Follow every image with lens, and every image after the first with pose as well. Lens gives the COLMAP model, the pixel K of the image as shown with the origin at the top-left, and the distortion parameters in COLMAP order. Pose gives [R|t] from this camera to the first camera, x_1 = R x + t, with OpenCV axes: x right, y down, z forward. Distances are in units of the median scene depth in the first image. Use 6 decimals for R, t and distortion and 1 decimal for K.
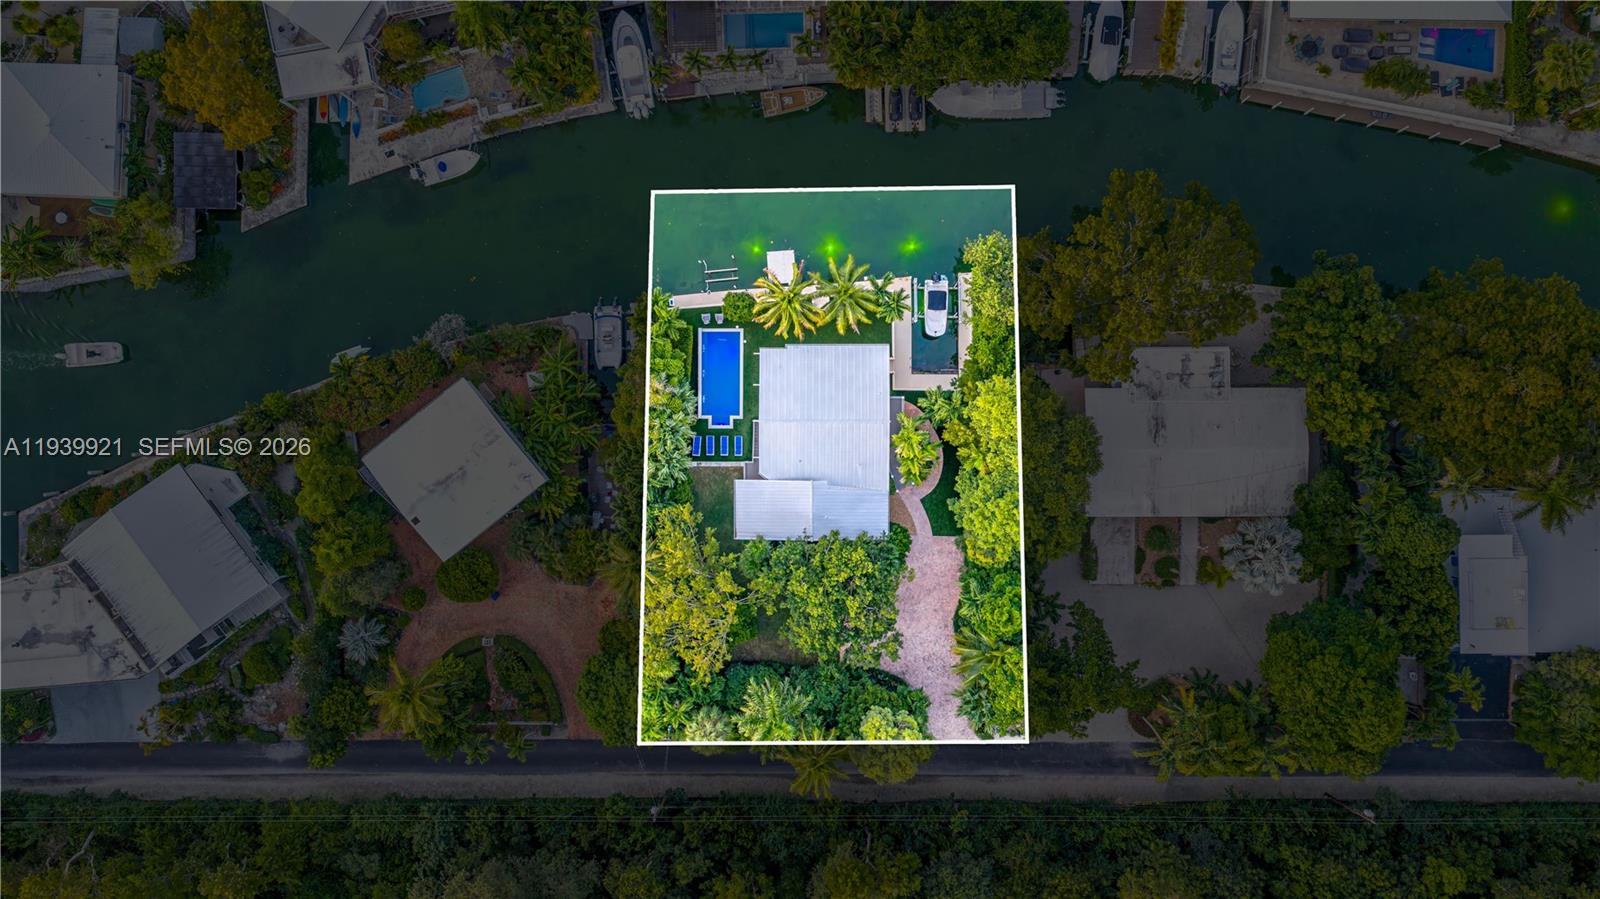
lens RADIAL K [[1356.6, 0, 800.0], [0, 1356.6, 449.5], [0, 0, 1]] dist [0.005880, -0.001736]
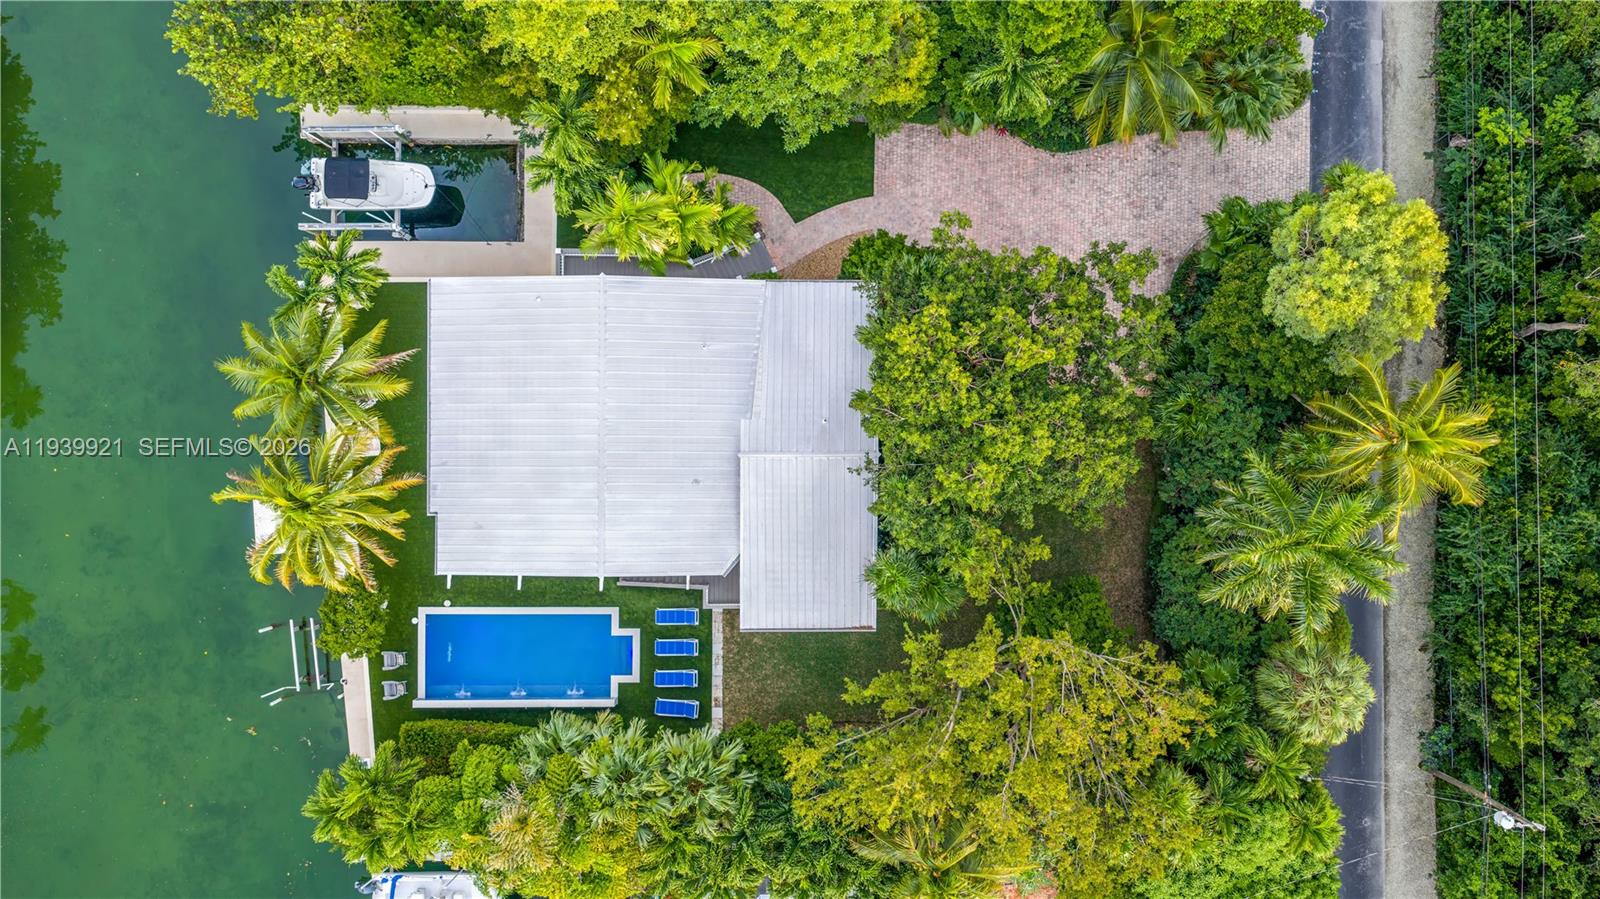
lens RADIAL K [[1379.6, 0, 856.7], [0, 1379.6, 456.1], [0, 0, 1]] dist [0.045039, 0.000208]
pose [[-0.000670, -0.999658, 0.026141, -0.003473], [0.999984, -0.000523, 0.005642, 0.057609], [-0.005627, 0.026144, 0.999642, 0.553277]]
